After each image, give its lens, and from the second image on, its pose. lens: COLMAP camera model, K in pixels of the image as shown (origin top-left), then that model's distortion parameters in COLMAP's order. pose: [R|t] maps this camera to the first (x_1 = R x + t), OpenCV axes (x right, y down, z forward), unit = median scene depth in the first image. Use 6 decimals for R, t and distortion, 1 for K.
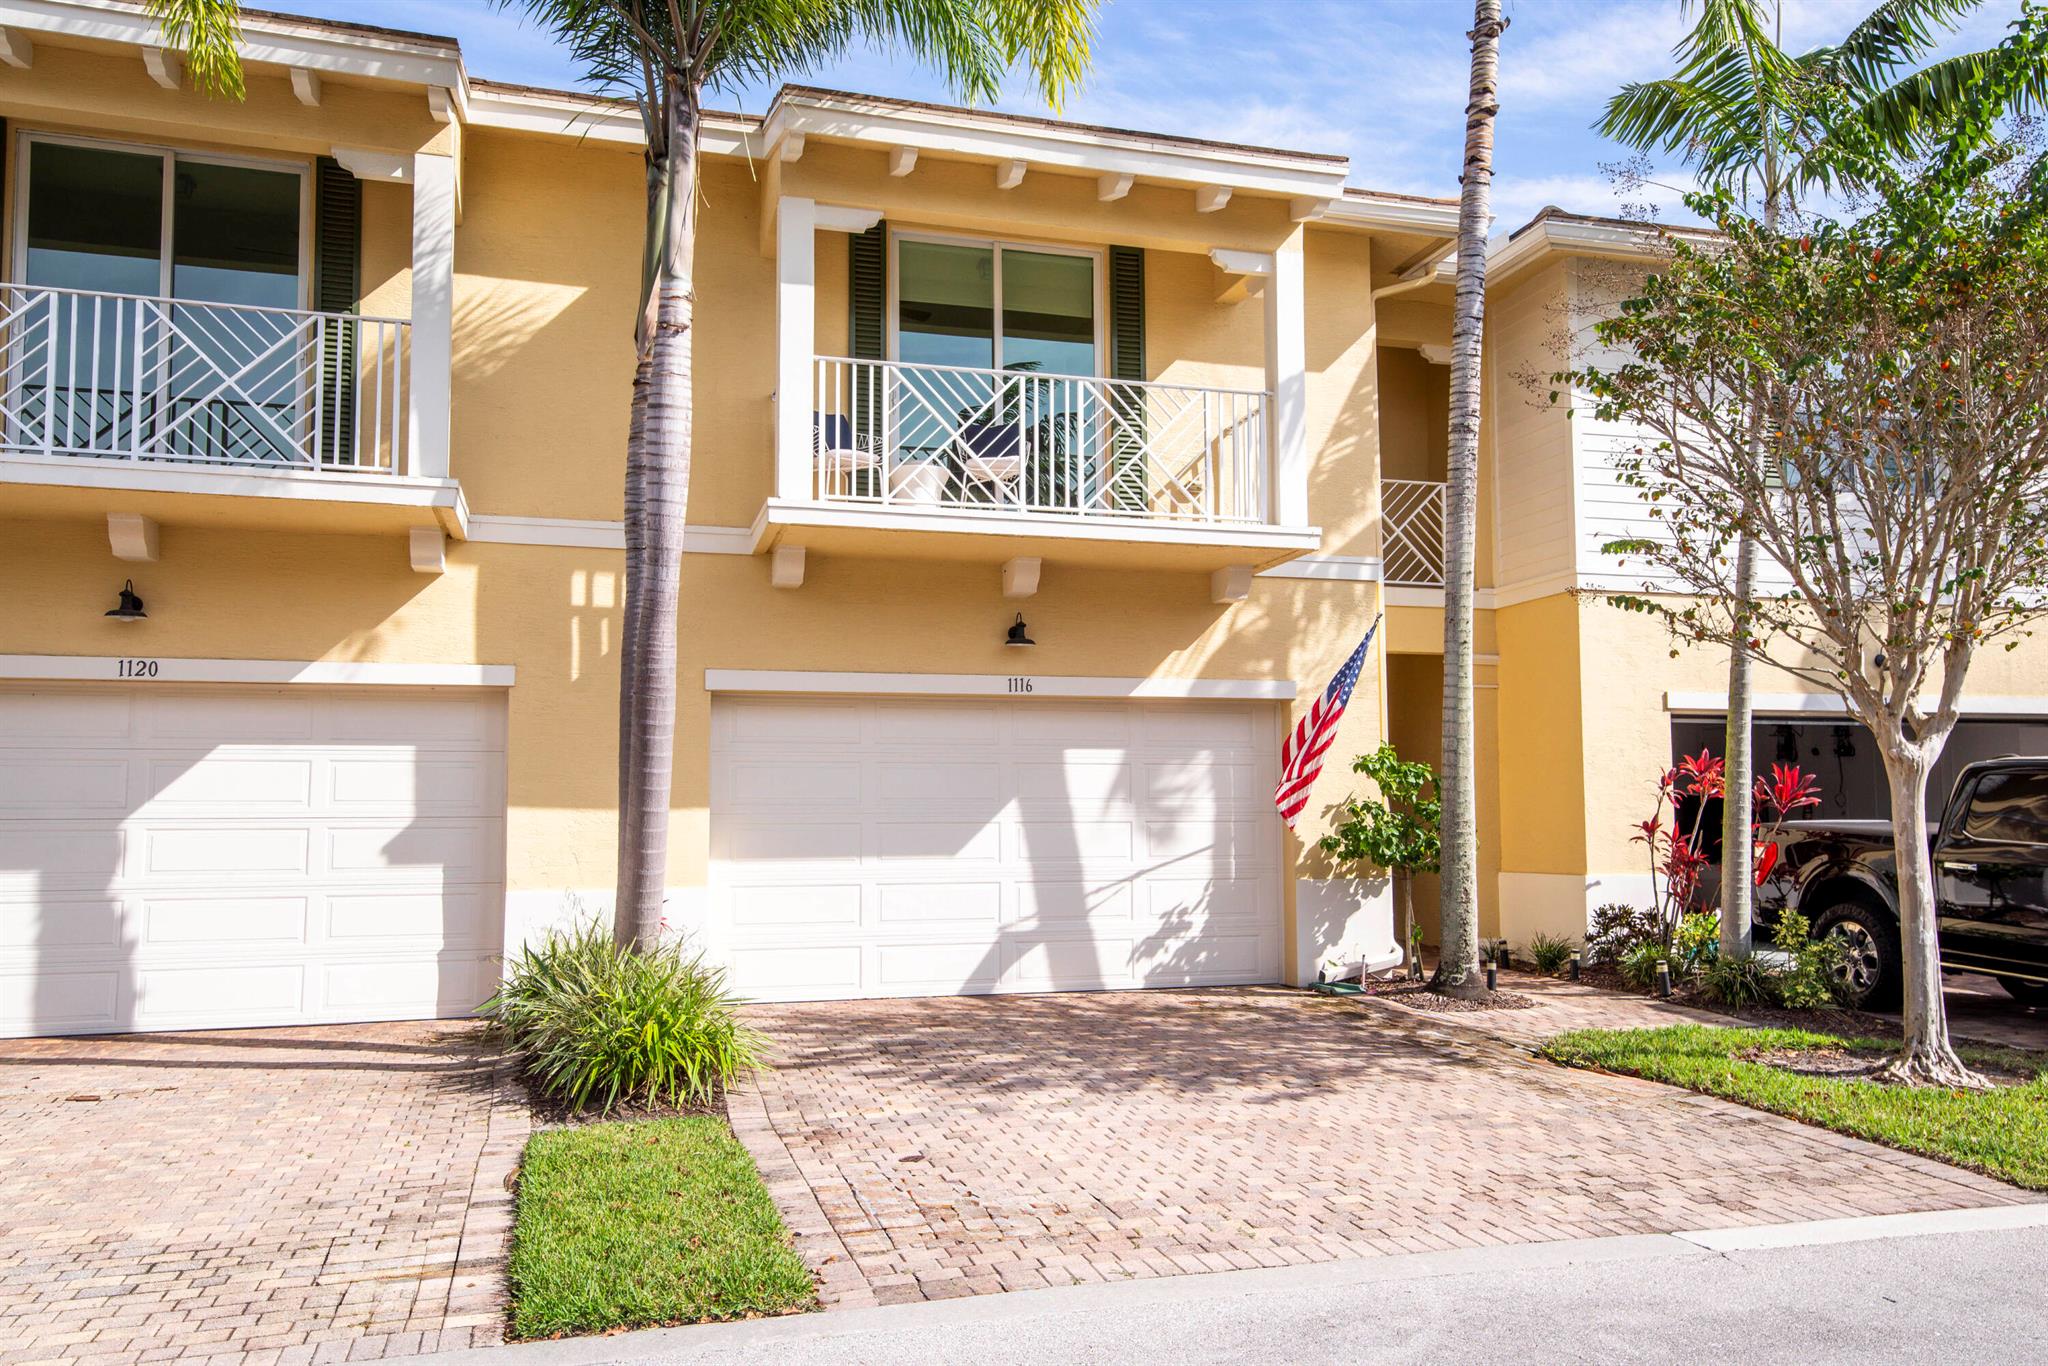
lens RADIAL K [[1631.9, 0, 1024.0], [0, 1631.9, 683.0], [0, 0, 1]] dist [0.040714, -0.002984]
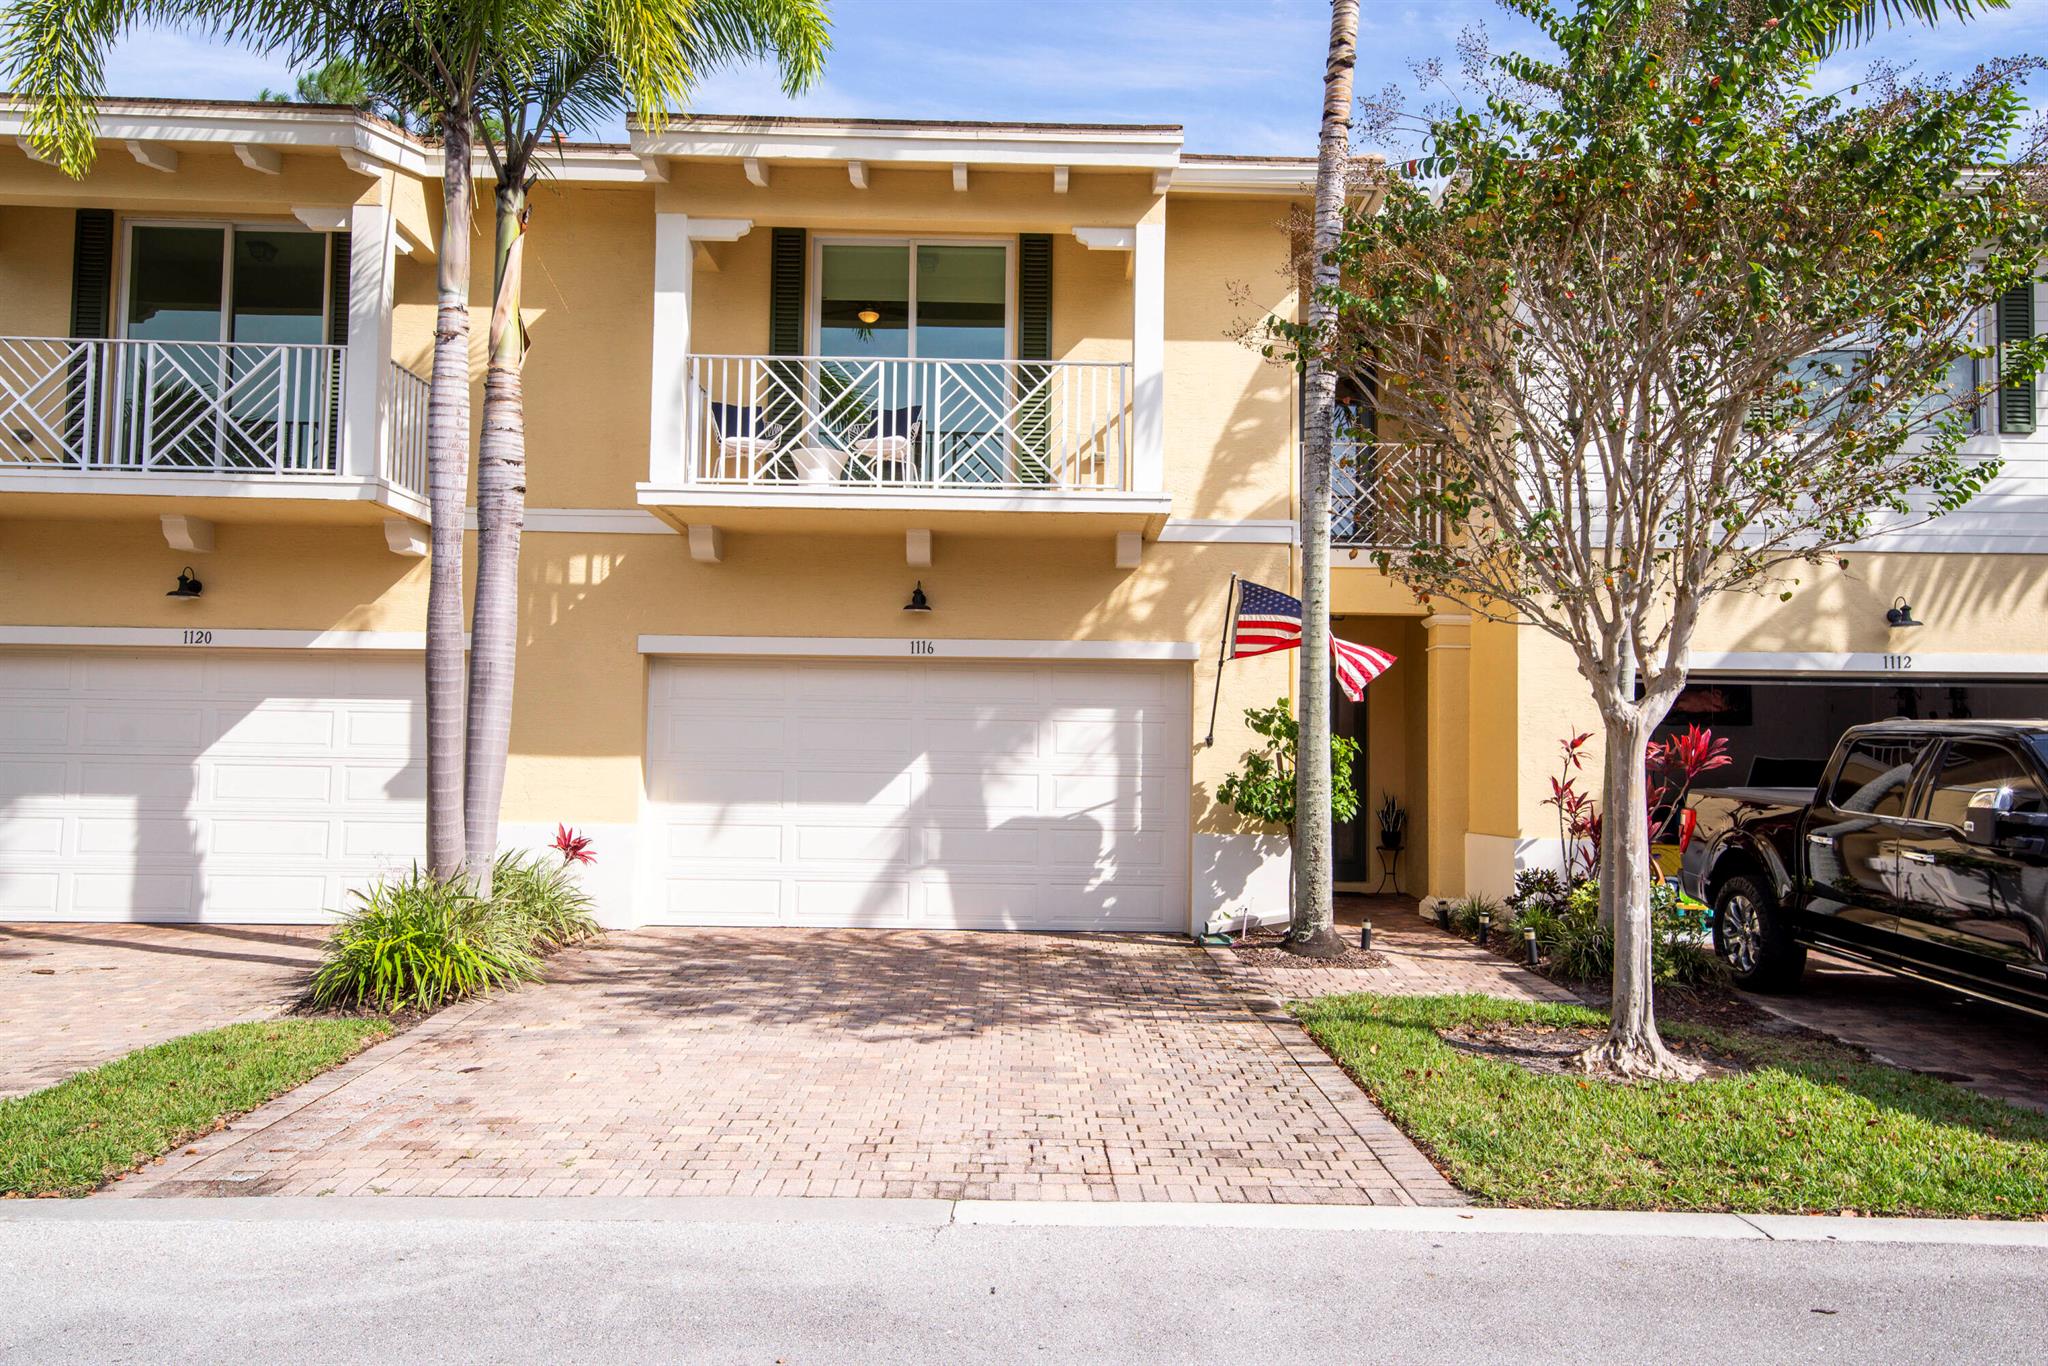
lens RADIAL K [[1431.4, 0, 1024.0], [0, 1431.4, 683.0], [0, 0, 1]] dist [0.026922, 0.000592]
pose [[0.958202, 0.000375, -0.286091, 0.352949], [0.005188, 0.999812, 0.018687, 0.007864], [0.286044, -0.019390, 0.958020, 0.111073]]
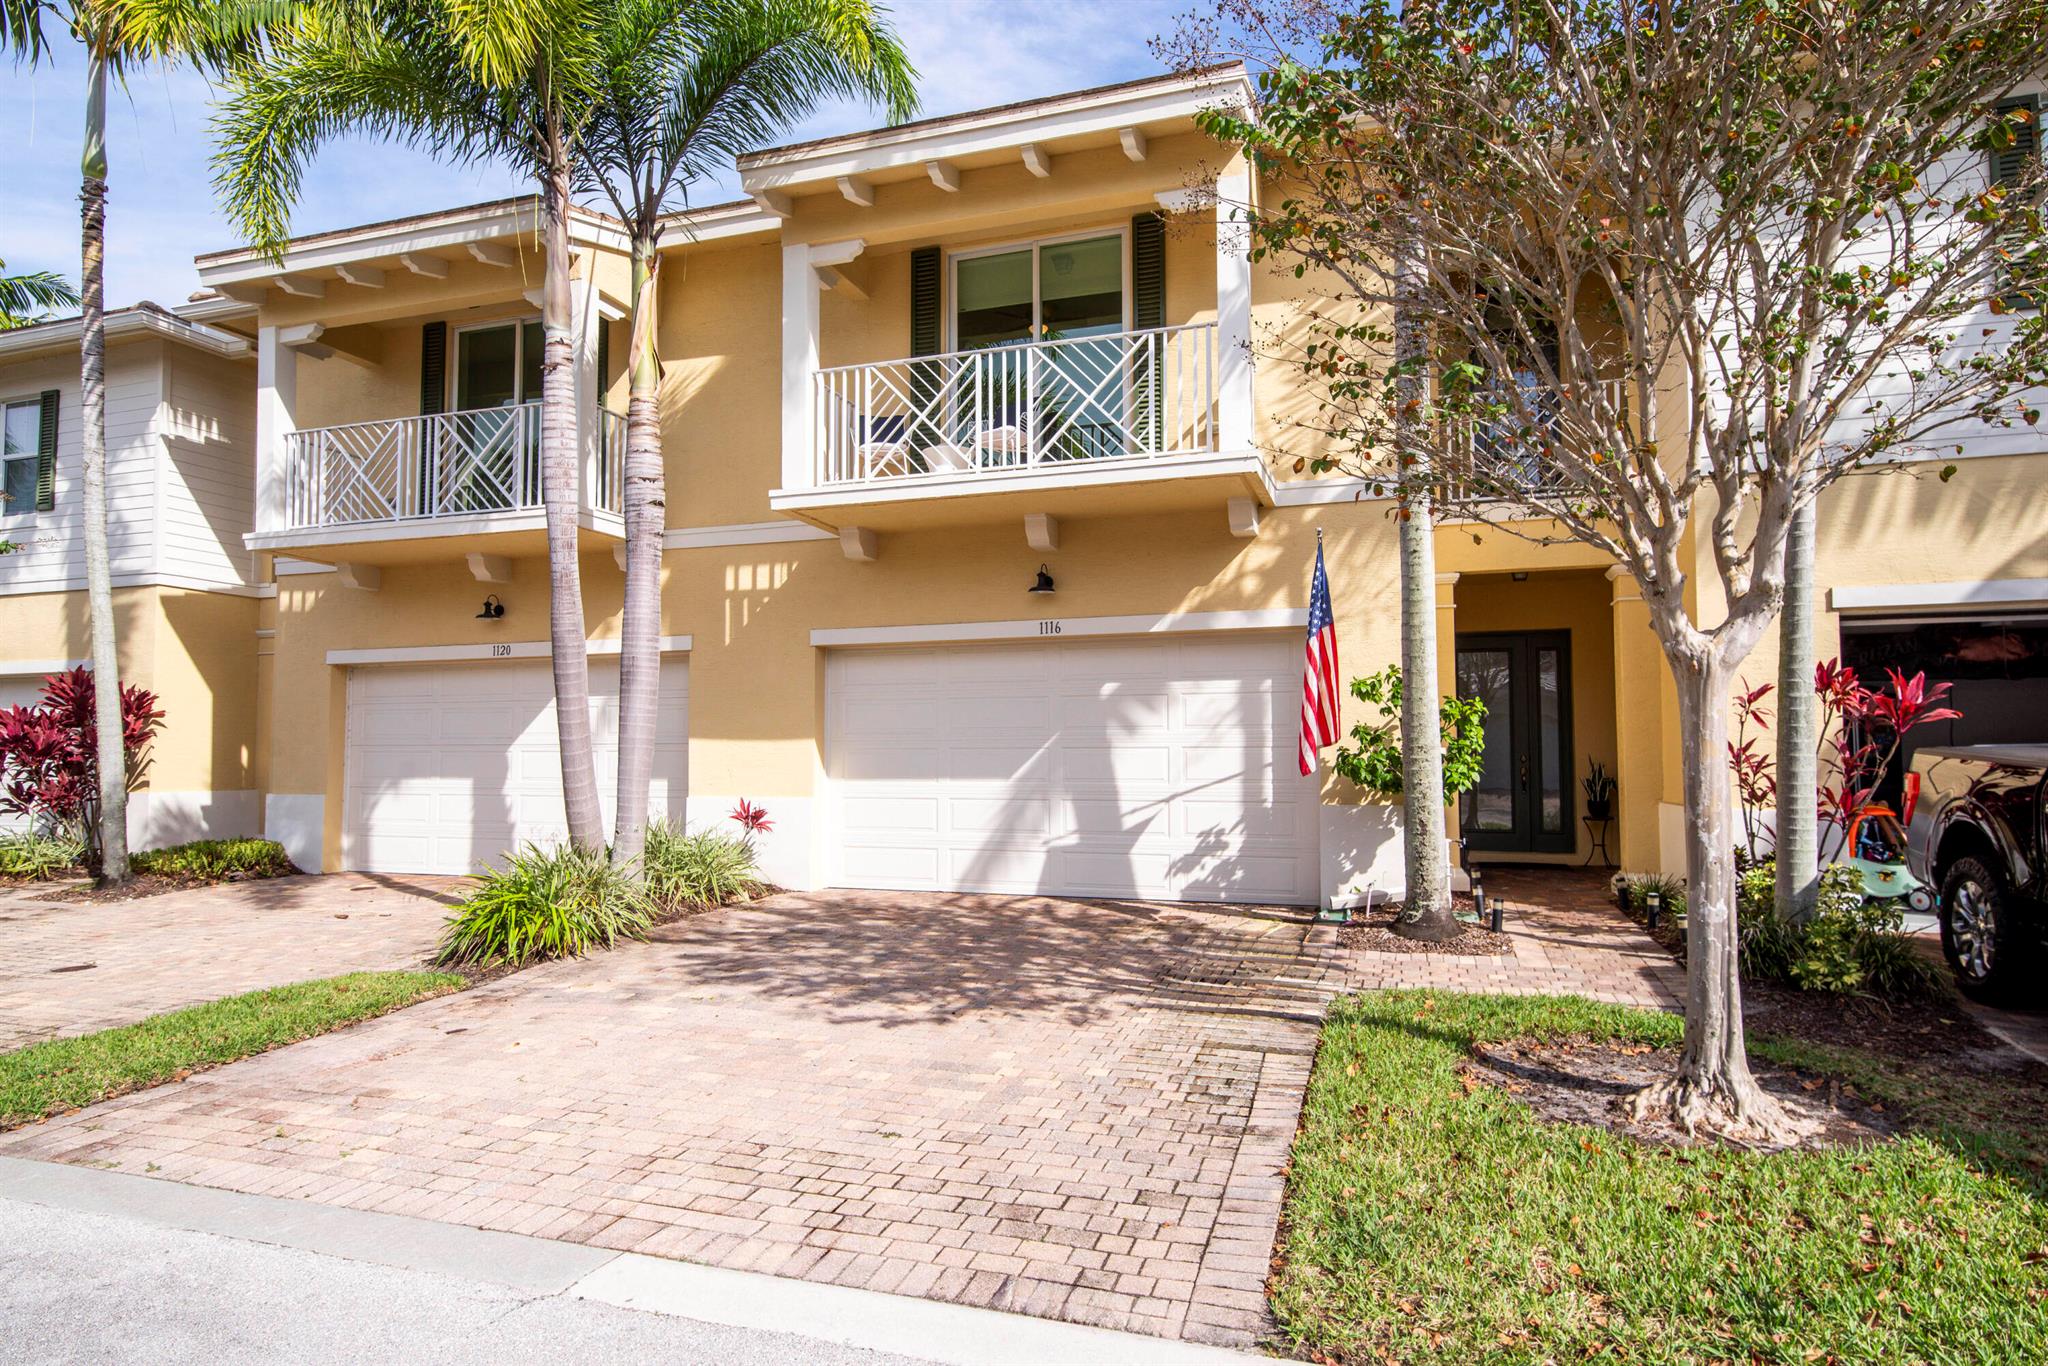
lens RADIAL K [[1148.0, 0, 1018.9], [0, 1148.0, 689.6], [0, 0, 1]] dist [0.005571, -0.001294]
pose [[0.815655, -0.029987, -0.577761, 0.463090], [0.048475, 0.998686, 0.016601, 0.031614], [0.576504, -0.041547, 0.816037, 0.351455]]
